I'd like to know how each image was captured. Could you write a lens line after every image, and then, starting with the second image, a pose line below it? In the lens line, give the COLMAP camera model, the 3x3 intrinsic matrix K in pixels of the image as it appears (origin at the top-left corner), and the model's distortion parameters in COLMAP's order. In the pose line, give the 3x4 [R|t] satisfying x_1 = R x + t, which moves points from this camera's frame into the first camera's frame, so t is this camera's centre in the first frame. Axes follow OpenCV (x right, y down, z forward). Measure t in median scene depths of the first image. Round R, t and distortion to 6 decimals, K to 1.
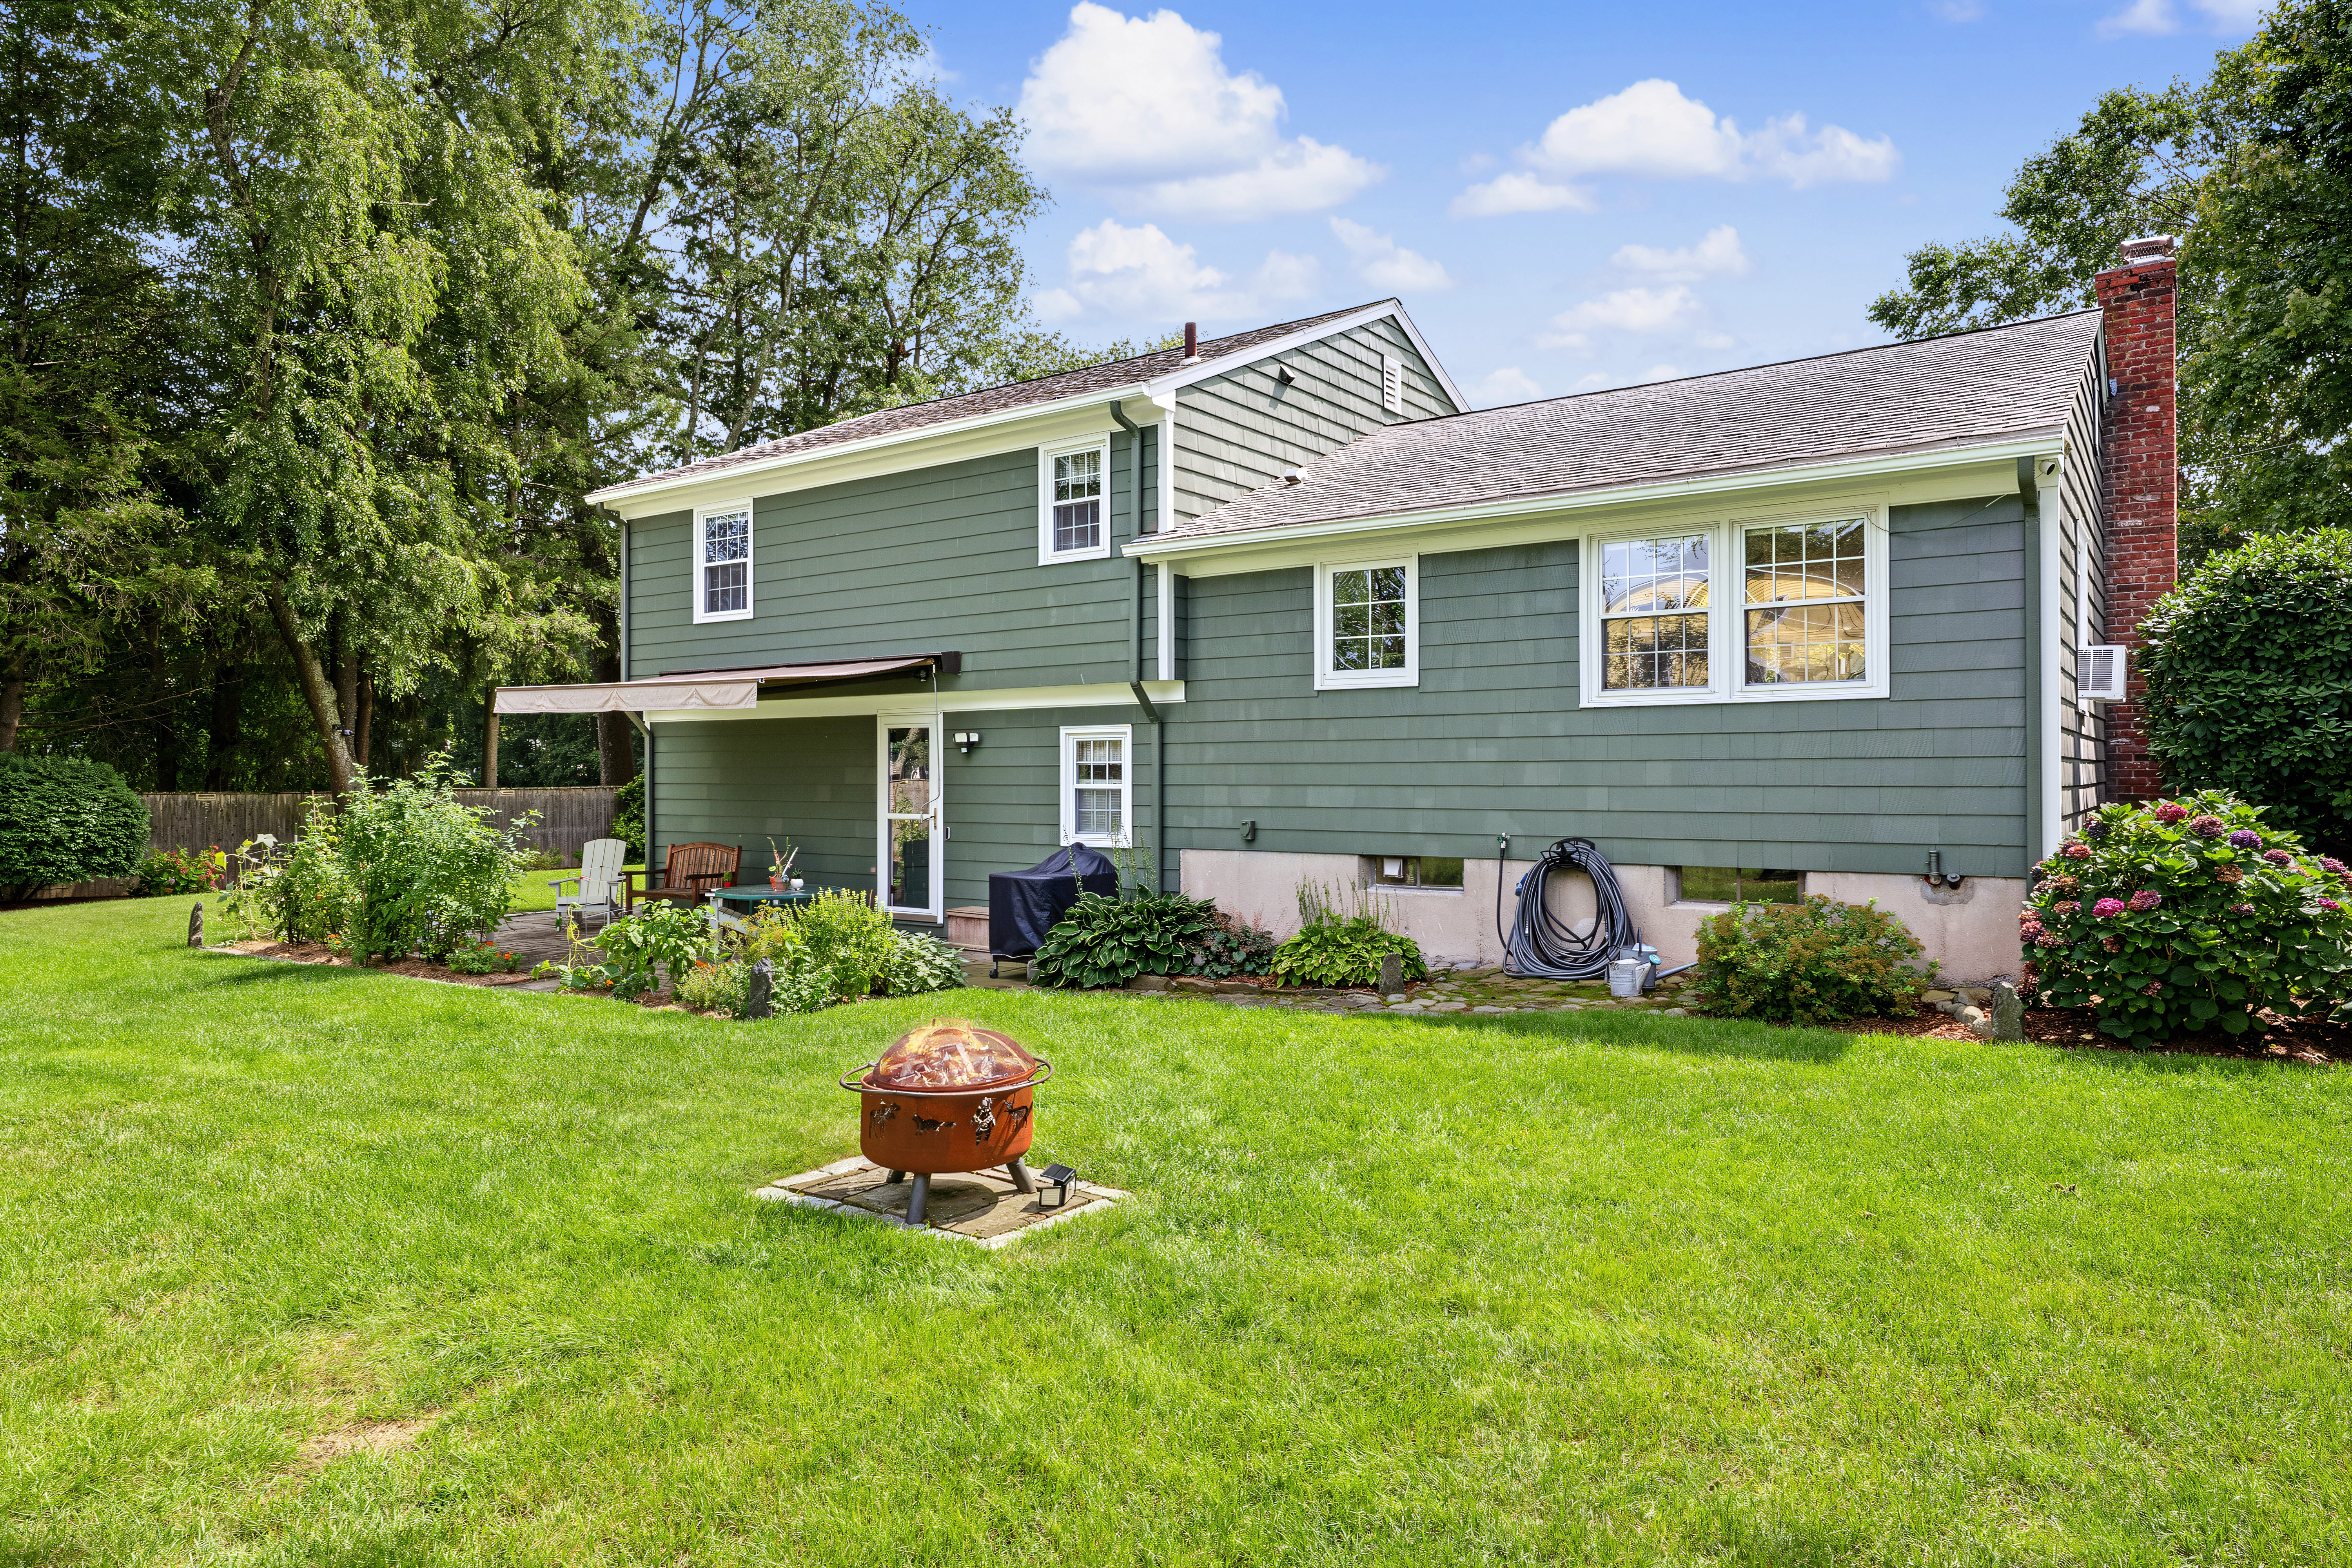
lens RADIAL K [[1433.4, 0, 1176.1], [0, 1433.4, 781.9], [0, 0, 1]] dist [0.001294, 0.000268]
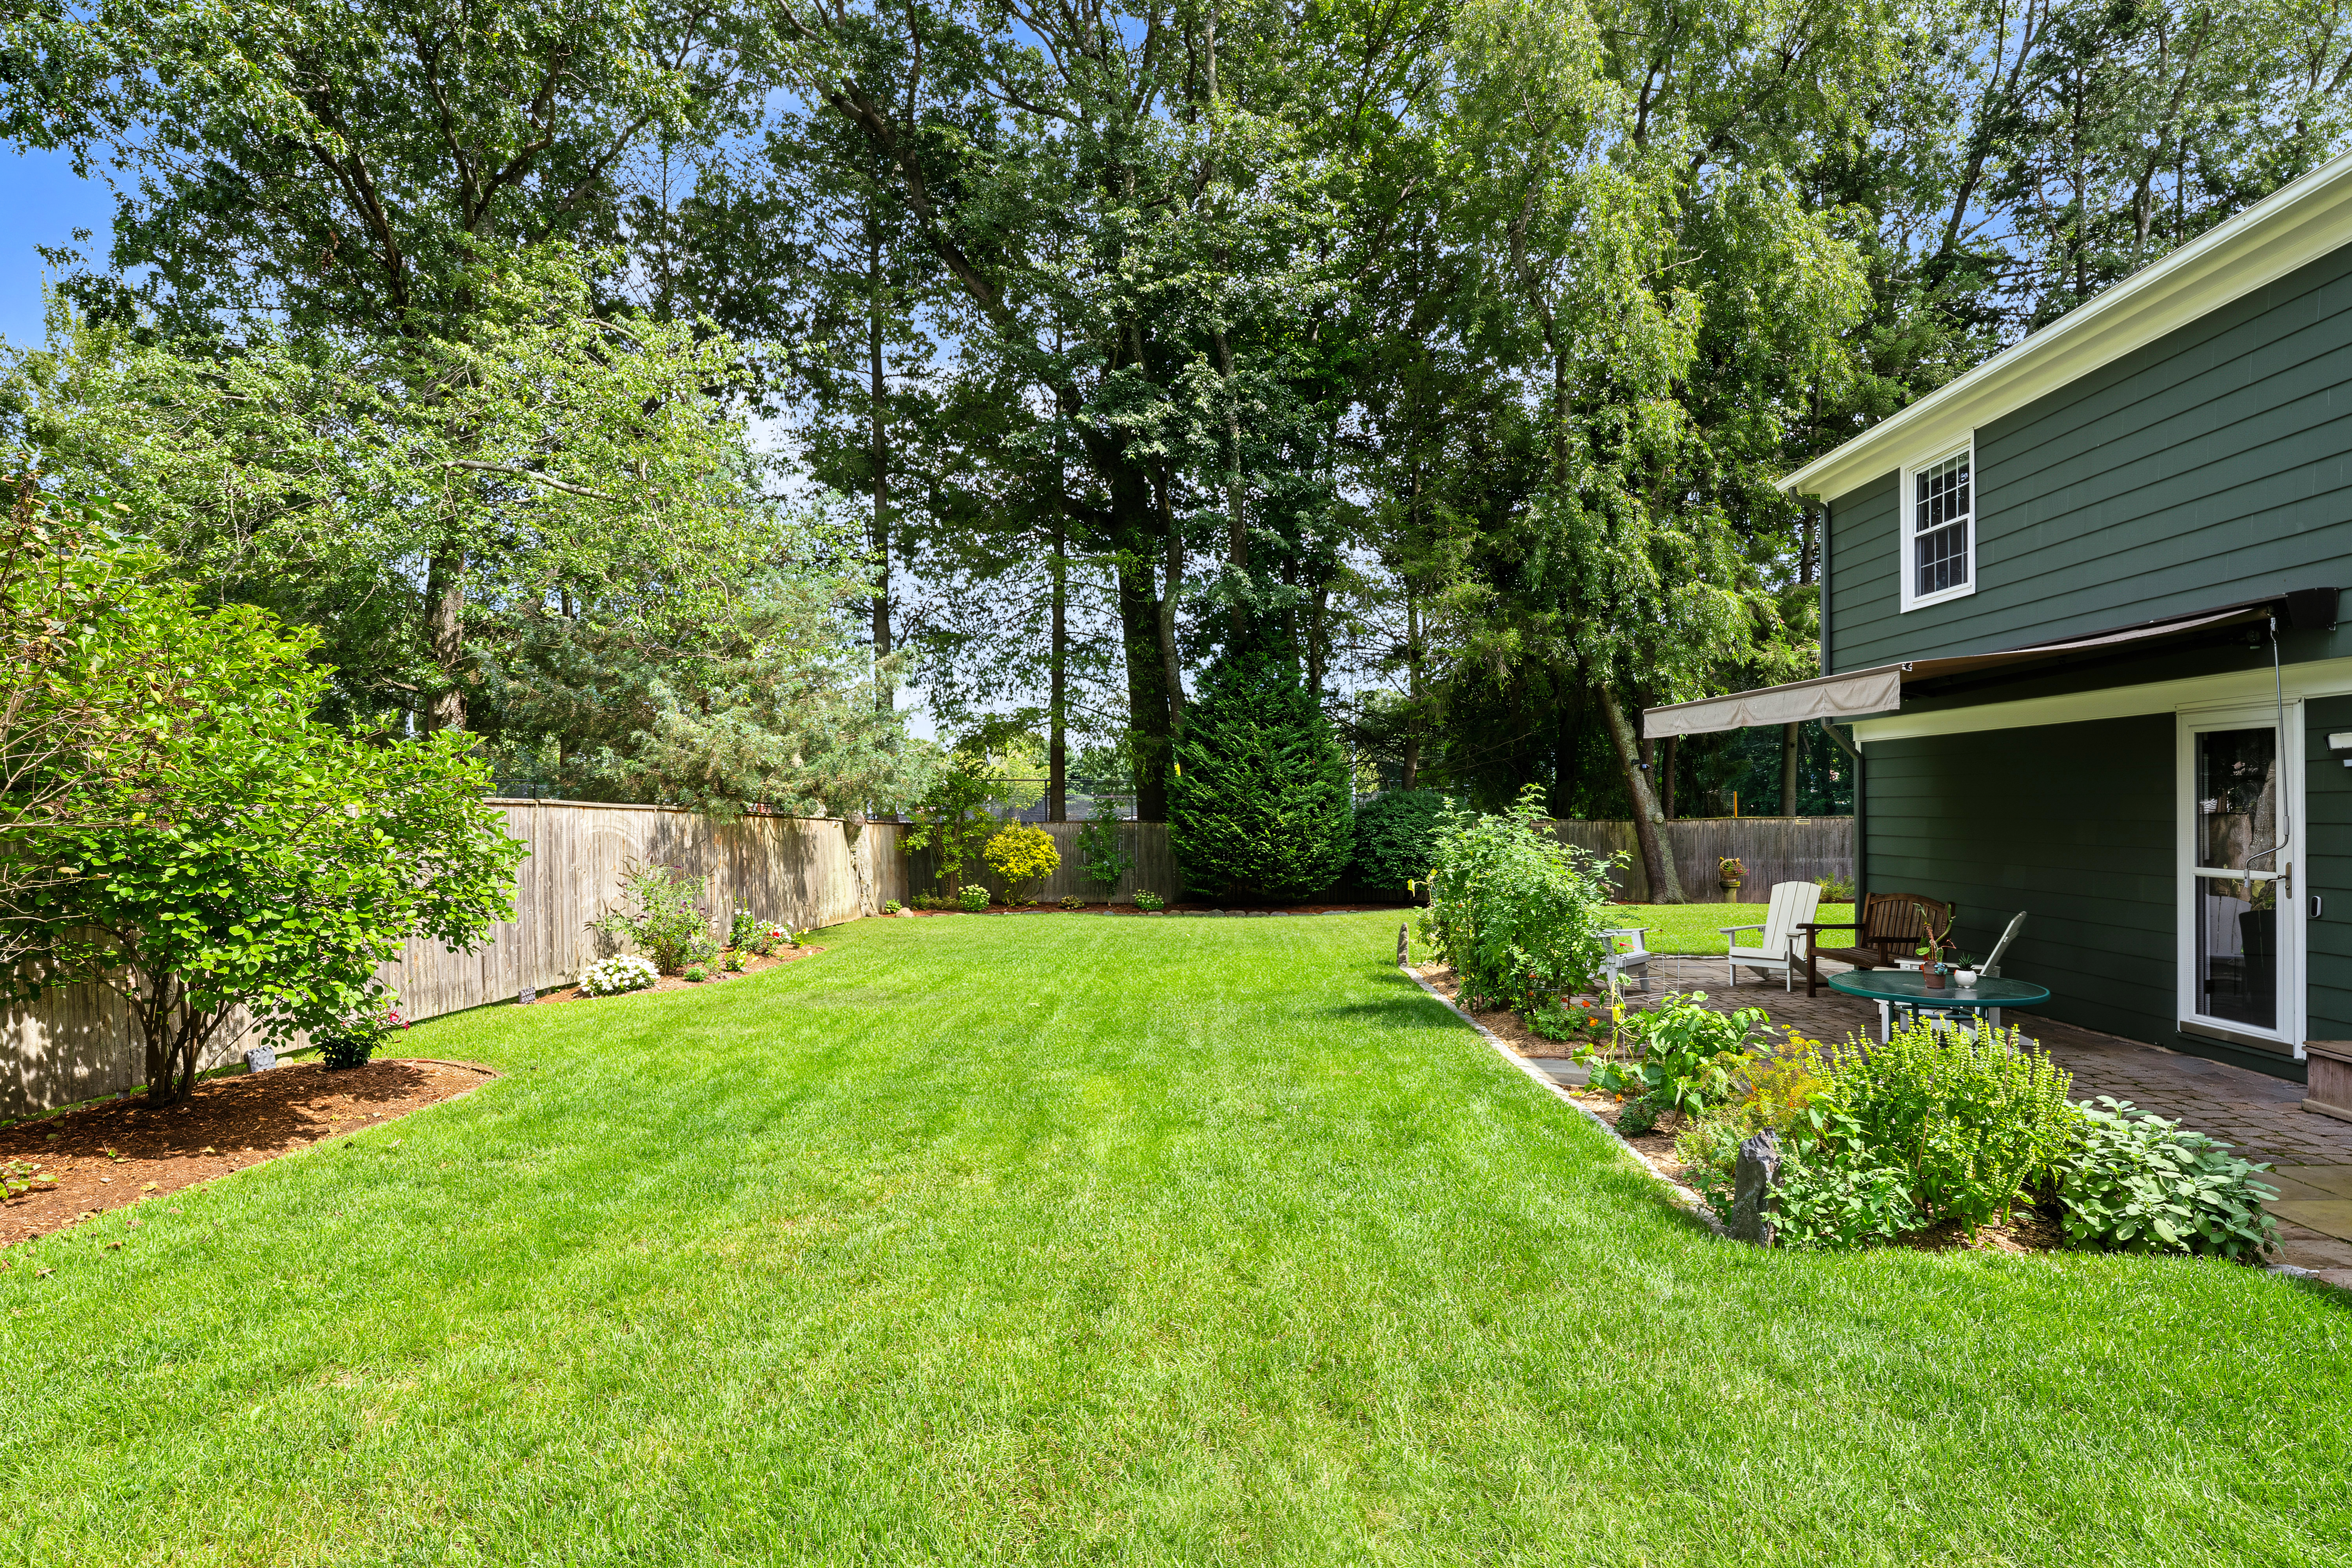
lens RADIAL K [[1198.6, 0, 1175.2], [0, 1198.6, 807.4], [0, 0, 1]] dist [-0.001227, -0.001991]
pose [[0.551840, -0.001394, -0.833949, -0.008847], [0.001803, 0.999998, -0.000478, -0.004417], [0.833948, -0.001239, 0.551842, 0.300311]]
